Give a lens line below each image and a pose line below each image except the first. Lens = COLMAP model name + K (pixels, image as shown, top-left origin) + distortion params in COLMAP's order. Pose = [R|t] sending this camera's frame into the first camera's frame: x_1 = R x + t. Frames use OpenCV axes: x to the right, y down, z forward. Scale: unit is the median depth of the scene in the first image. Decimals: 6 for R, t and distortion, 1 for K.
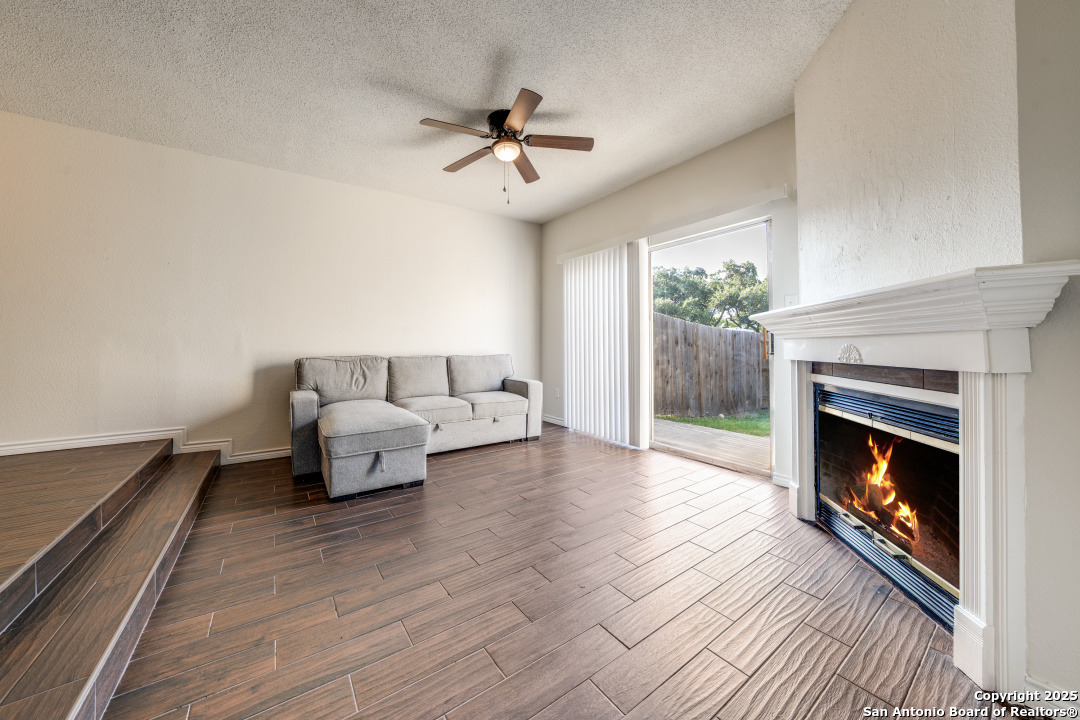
lens RADIAL K [[383.6, 0, 539.0], [0, 383.6, 334.3], [0, 0, 1]] dist [-0.018114, 0.000060]
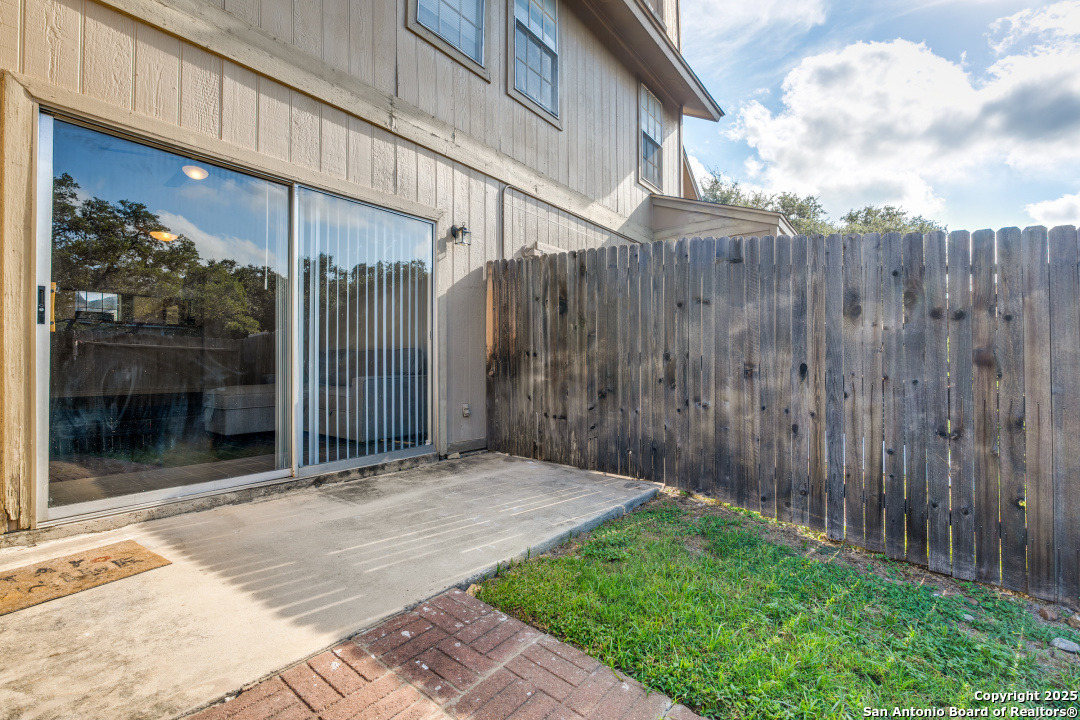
lens RADIAL K [[475.2, 0, 541.2], [0, 475.2, 359.5], [0, 0, 1]] dist [-0.002862, -0.000373]
pose [[0.294063, -0.005645, -0.955769, 1.141944], [0.023948, 0.999712, 0.001464, 0.094983], [0.955486, -0.023319, 0.294113, 1.108144]]
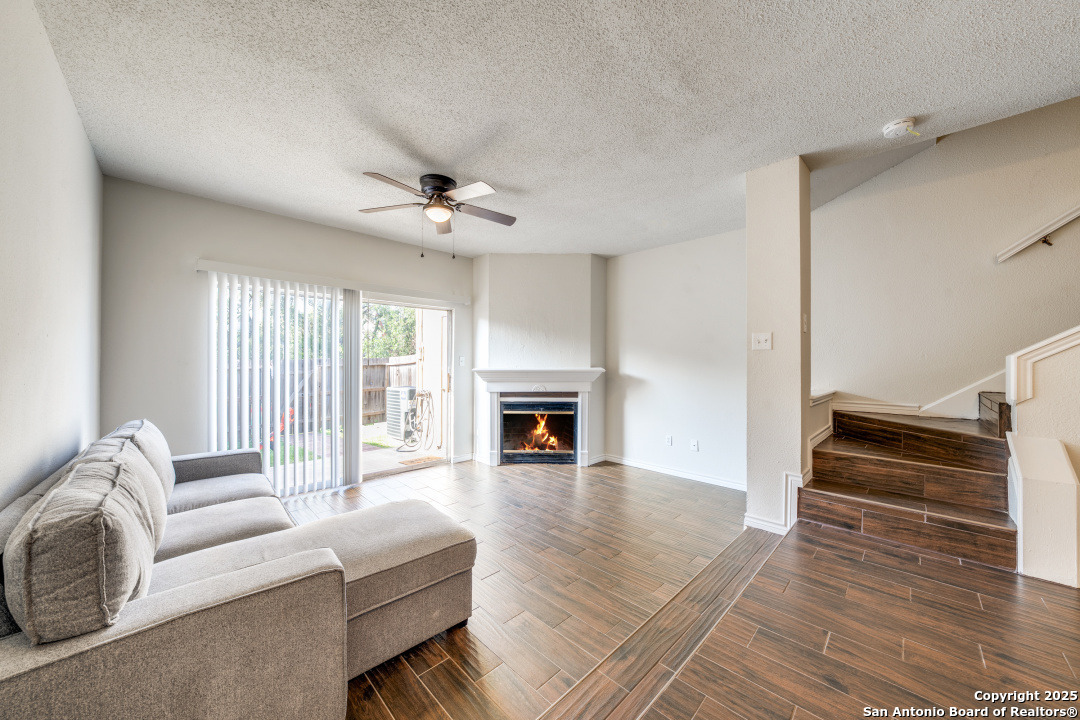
lens RADIAL K [[378.5, 0, 547.0], [0, 378.5, 362.1], [0, 0, 1]] dist [-0.027247, 0.006602]
pose [[-0.167646, 0.003037, 0.985843, -0.803070], [-0.030340, 0.999506, -0.008239, -0.049130], [-0.985380, -0.031291, -0.167471, 0.604809]]
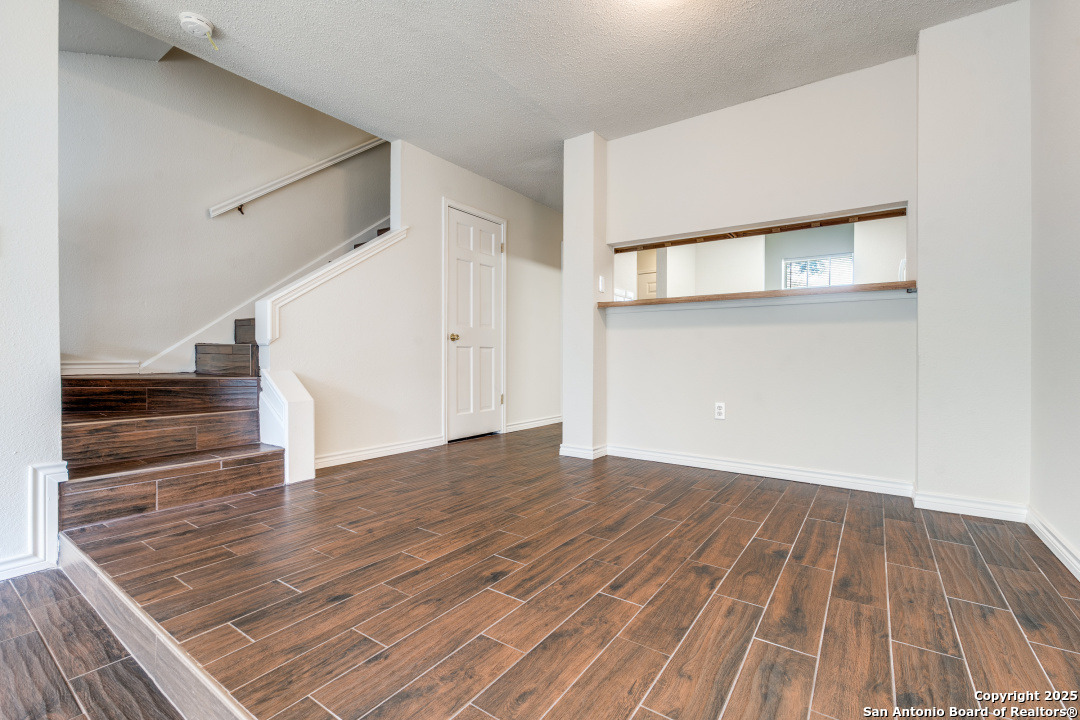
lens RADIAL K [[475.2, 0, 541.2], [0, 475.2, 359.5], [0, 0, 1]] dist [-0.002862, -0.000373]
pose [[-0.944623, 0.000945, -0.328155, -0.579995], [0.007181, 0.999816, -0.017794, 0.022710], [0.328078, -0.019165, -0.944456, 0.716133]]
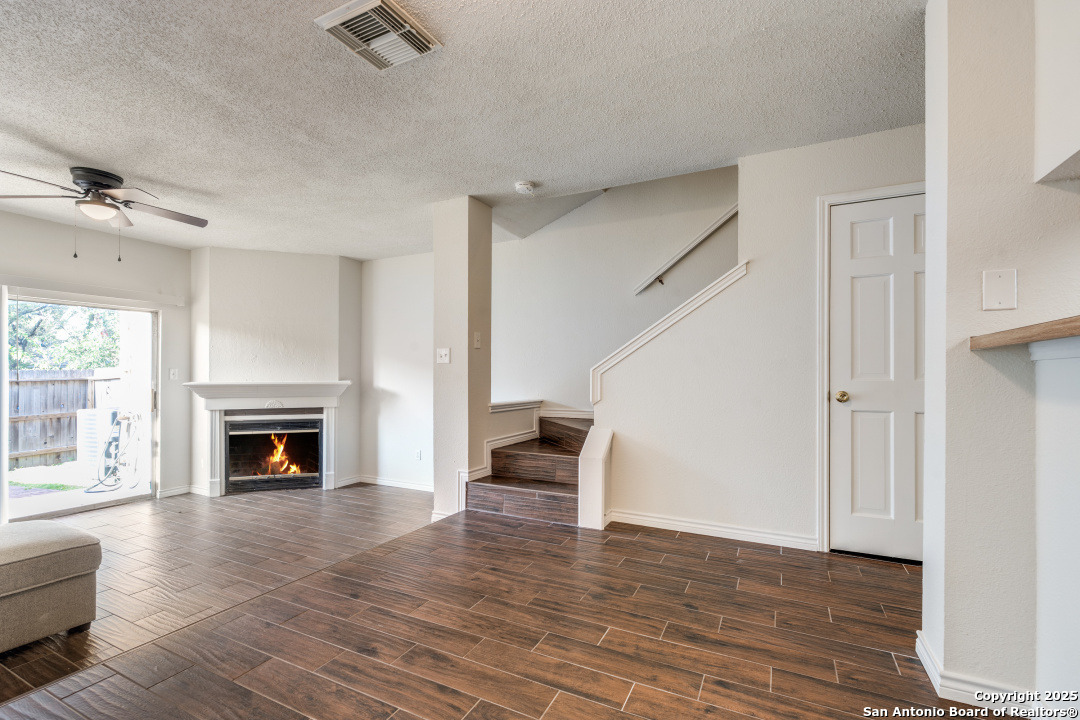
lens RADIAL K [[478.5, 0, 538.5], [0, 478.5, 373.4], [0, 0, 1]] dist [-0.003286, -0.000712]
pose [[-0.463790, 0.006098, 0.885924, -1.137349], [-0.023598, 0.999536, -0.019234, -0.053711], [-0.885631, -0.029826, -0.463431, 0.398282]]
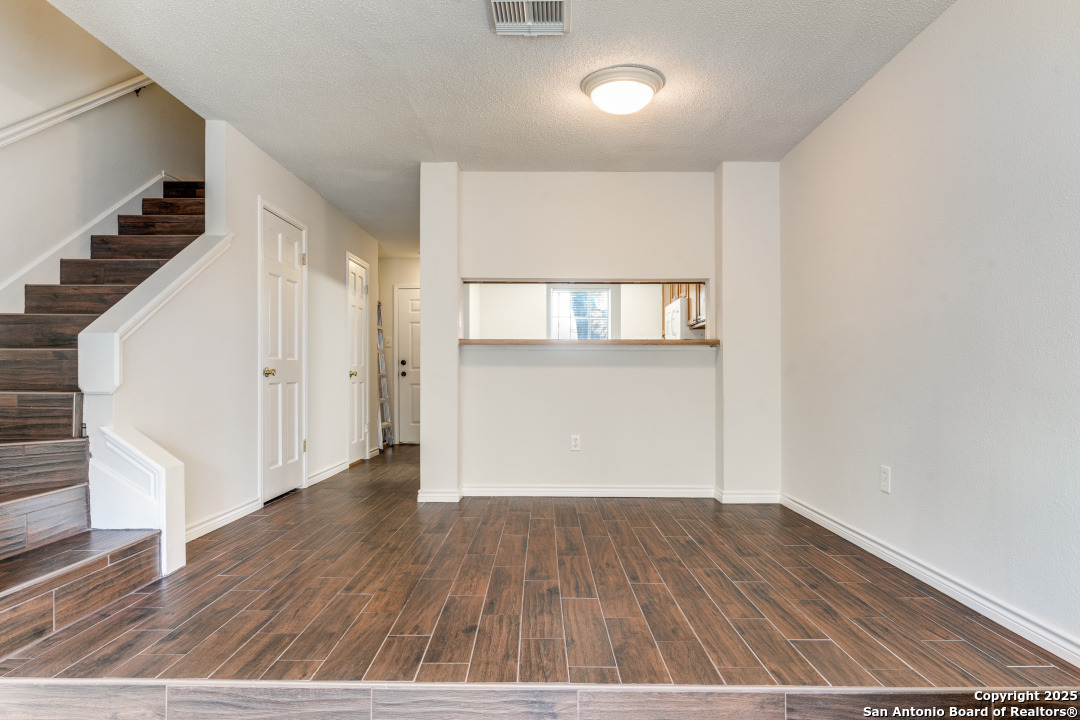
lens RADIAL K [[628.9, 0, 541.6], [0, 628.9, 371.1], [0, 0, 1]] dist [0.002022, 0.000225]
pose [[-0.587356, -0.001264, -0.809328, -0.148352], [0.021623, 0.999617, -0.017255, -0.017013], [0.809040, -0.027635, -0.587104, 0.699034]]
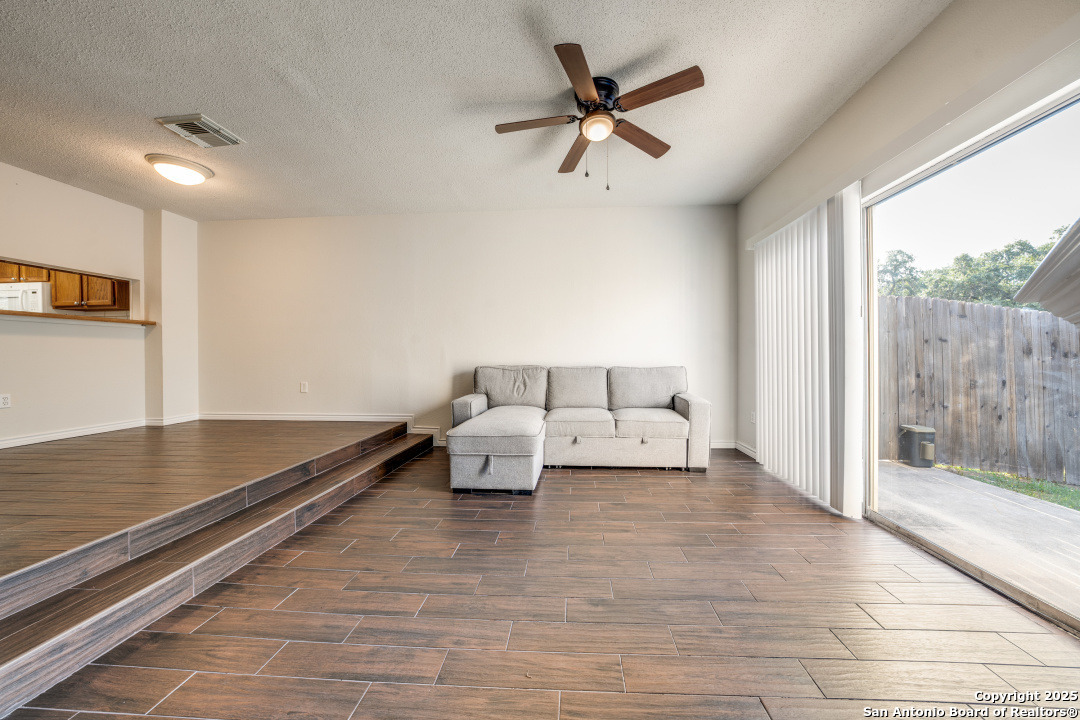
lens RADIAL K [[376.8, 0, 548.0], [0, 376.8, 354.9], [0, 0, 1]] dist [-0.027782, 0.006723]
pose [[0.779057, -0.000434, -0.626952, 0.244117], [0.017235, 0.999637, 0.020724, 0.004326], [0.626716, -0.026951, 0.778782, 0.188736]]
